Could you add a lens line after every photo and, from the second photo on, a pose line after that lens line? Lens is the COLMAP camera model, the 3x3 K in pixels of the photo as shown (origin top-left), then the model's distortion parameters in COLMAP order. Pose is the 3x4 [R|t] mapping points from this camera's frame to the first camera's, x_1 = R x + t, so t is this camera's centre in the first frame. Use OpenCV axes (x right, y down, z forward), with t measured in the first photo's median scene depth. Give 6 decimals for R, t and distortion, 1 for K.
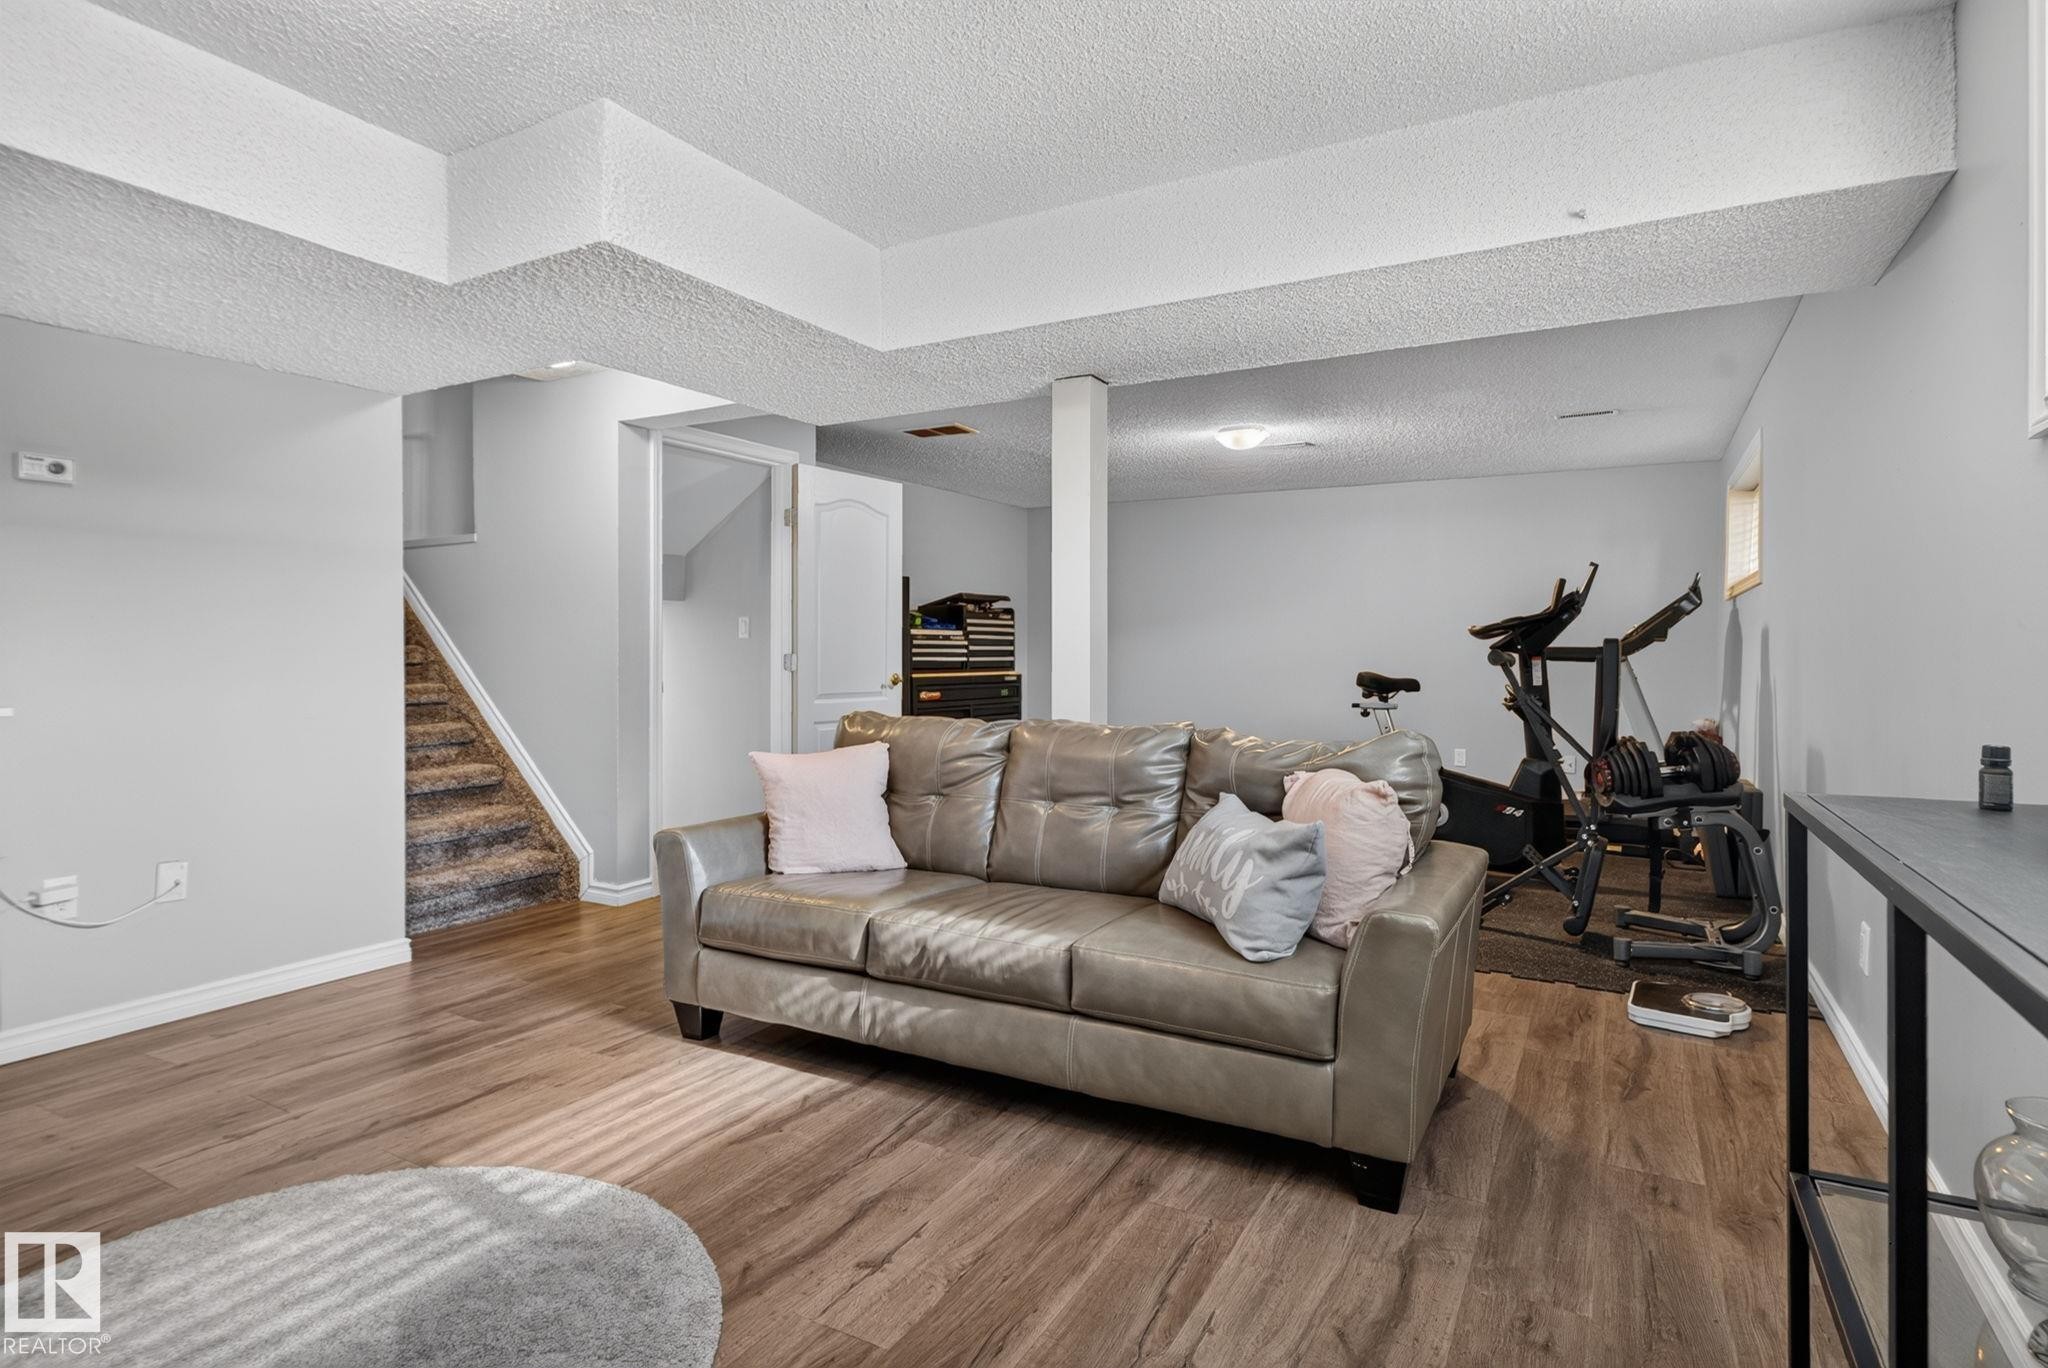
lens RADIAL K [[1071.3, 0, 1027.9], [0, 1071.3, 626.5], [0, 0, 1]] dist [-0.006324, -0.001118]
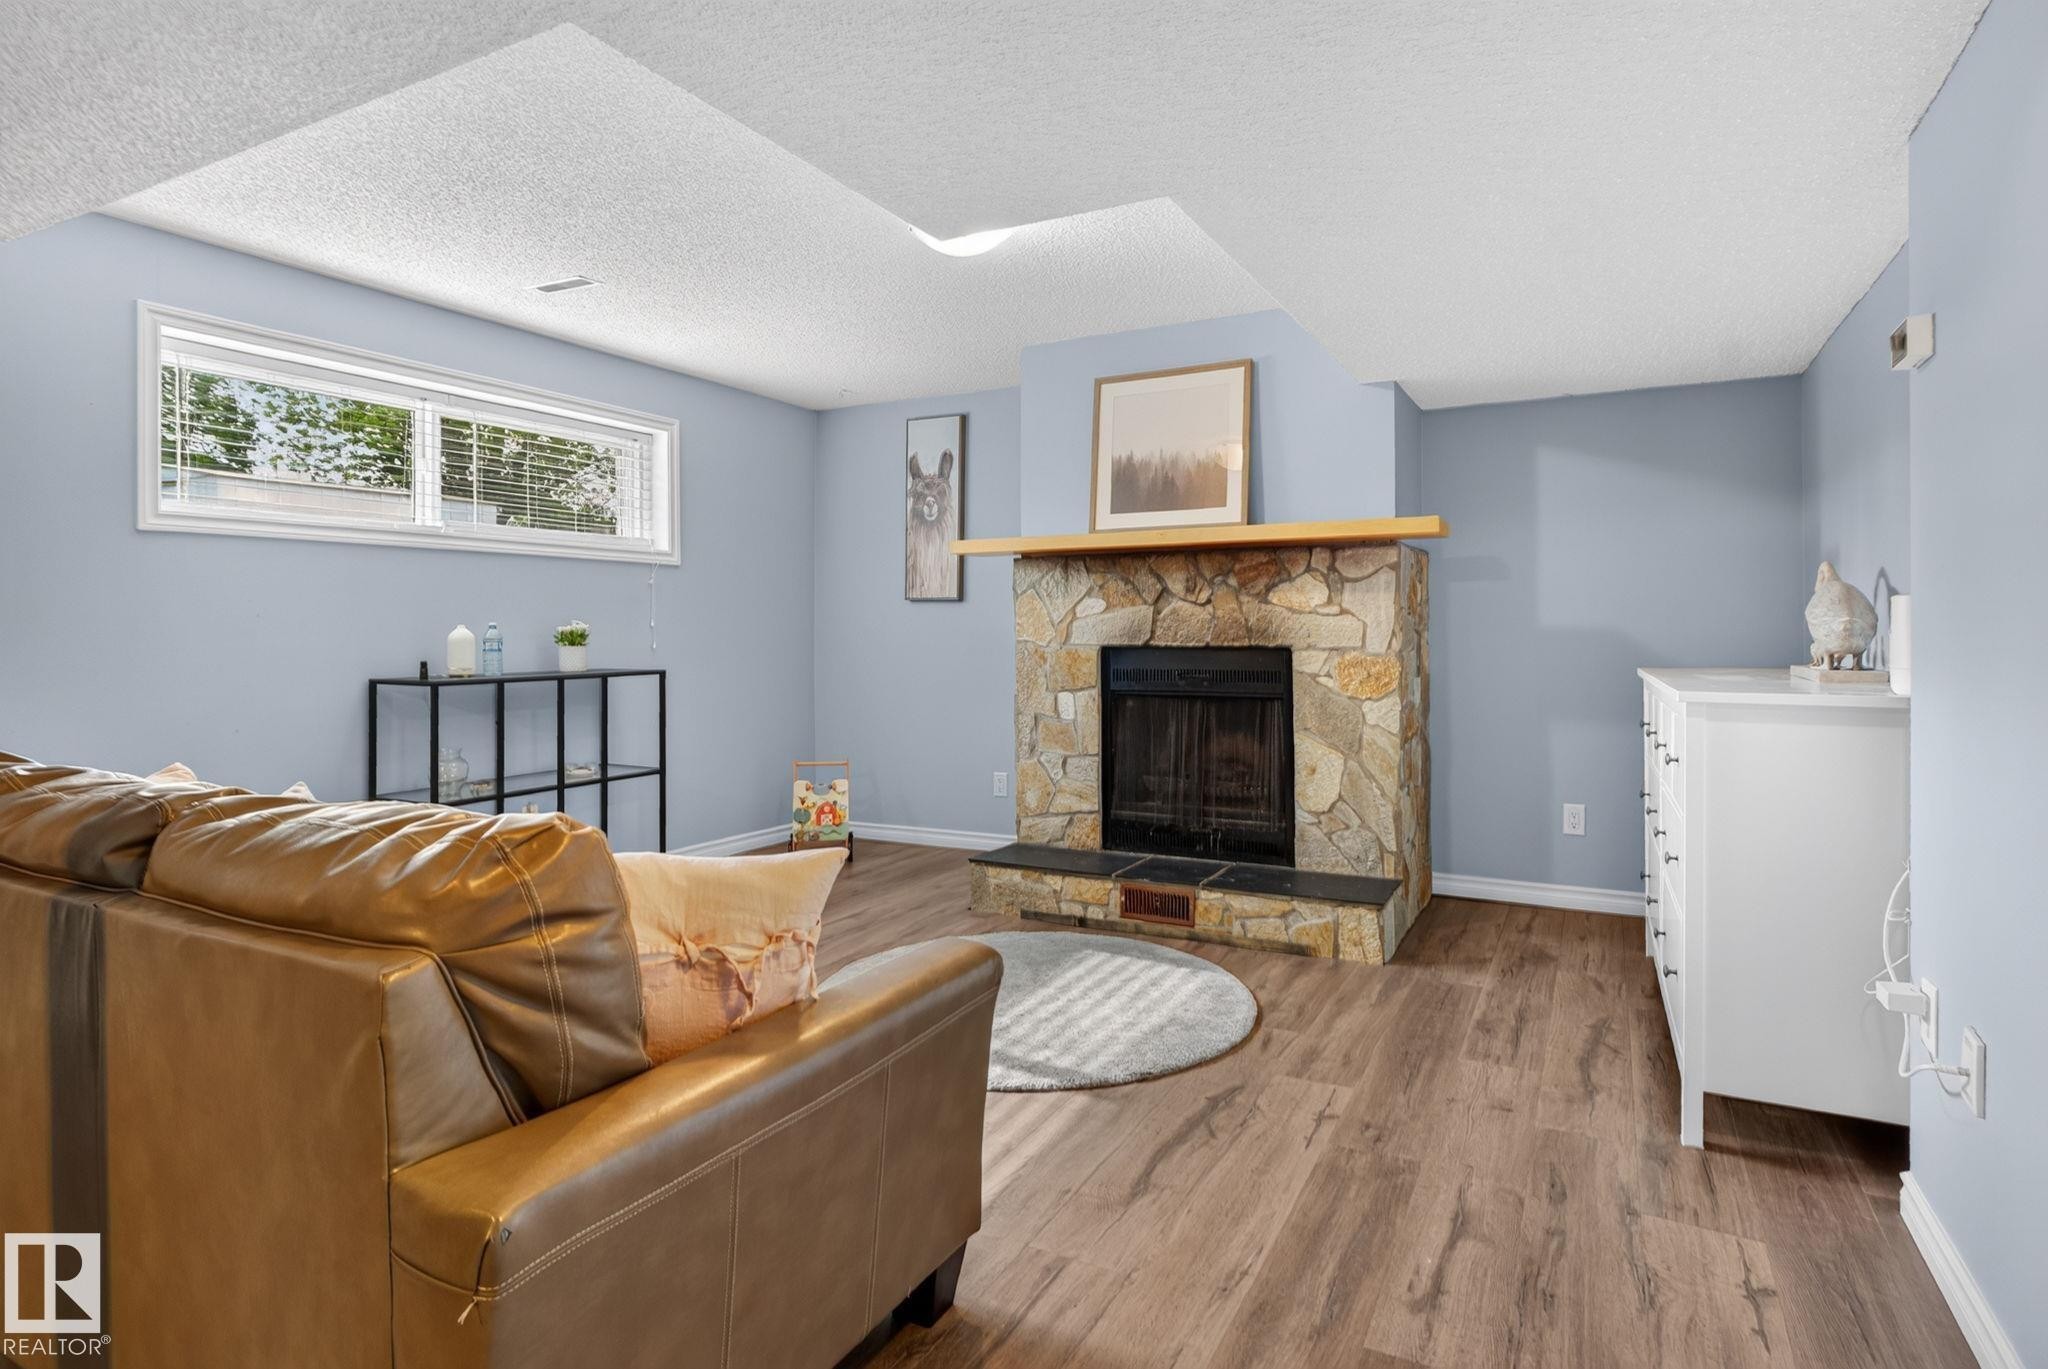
lens RADIAL K [[1071.3, 0, 1027.9], [0, 1071.3, 627.0], [0, 0, 1]] dist [-0.006324, -0.001118]
pose [[-0.999838, 0.005470, -0.017144, -0.410662], [0.005925, 0.999629, -0.026602, 0.042772], [0.016992, -0.026699, -0.999499, 1.825962]]
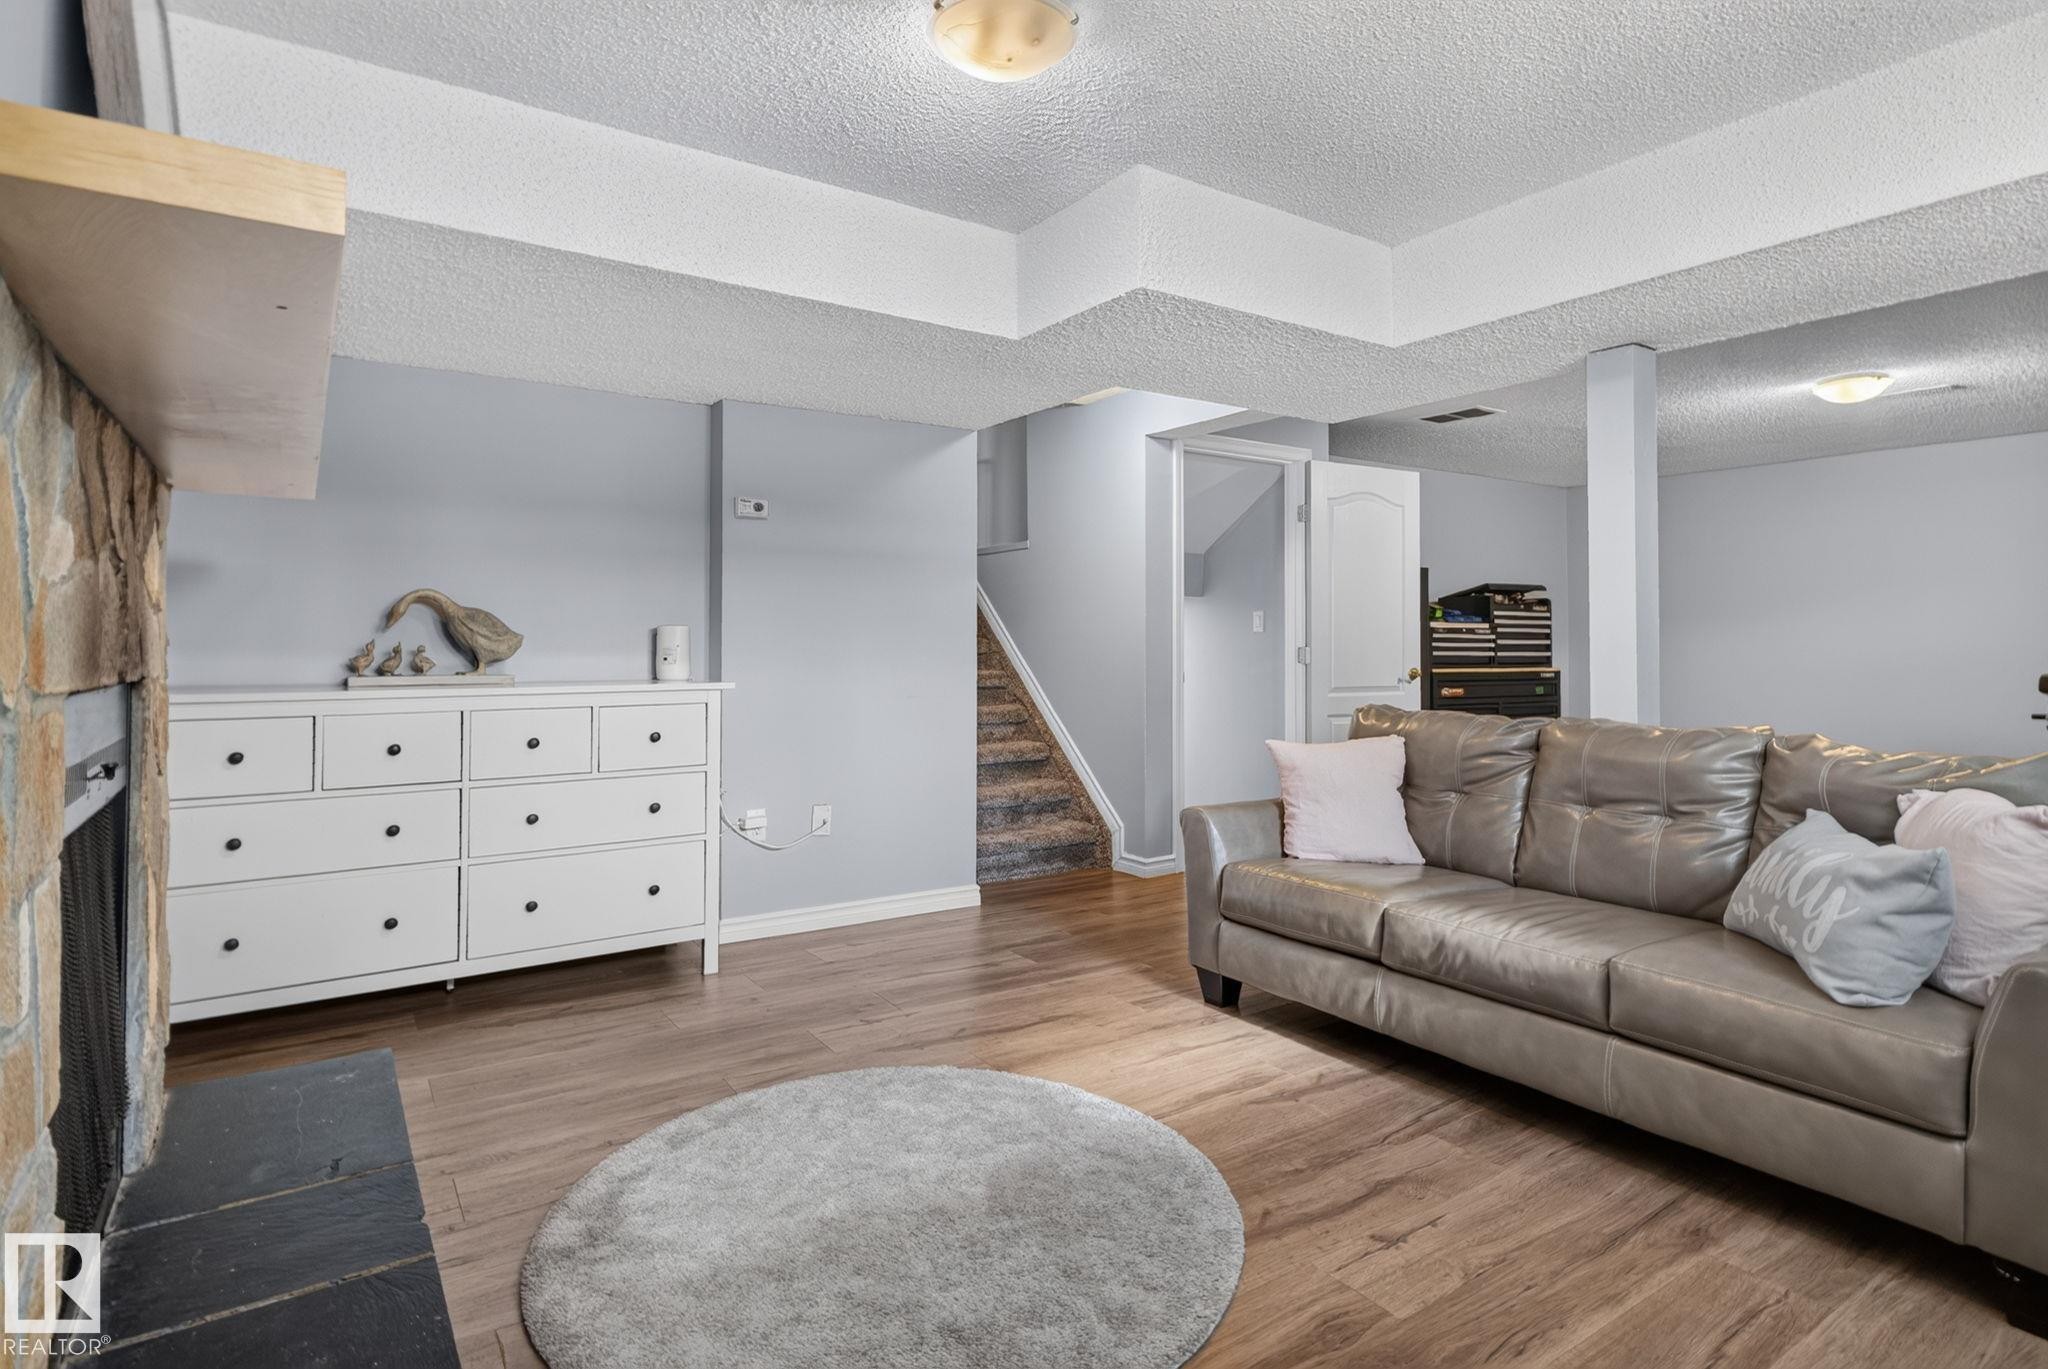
lens RADIAL K [[1071.3, 0, 1027.9], [0, 1071.3, 627.0], [0, 0, 1]] dist [-0.006324, -0.001118]
pose [[0.891470, -0.003492, -0.453067, 0.010222], [0.006438, 0.999967, 0.004962, -0.000117], [0.453034, -0.007340, 0.891463, -0.049806]]
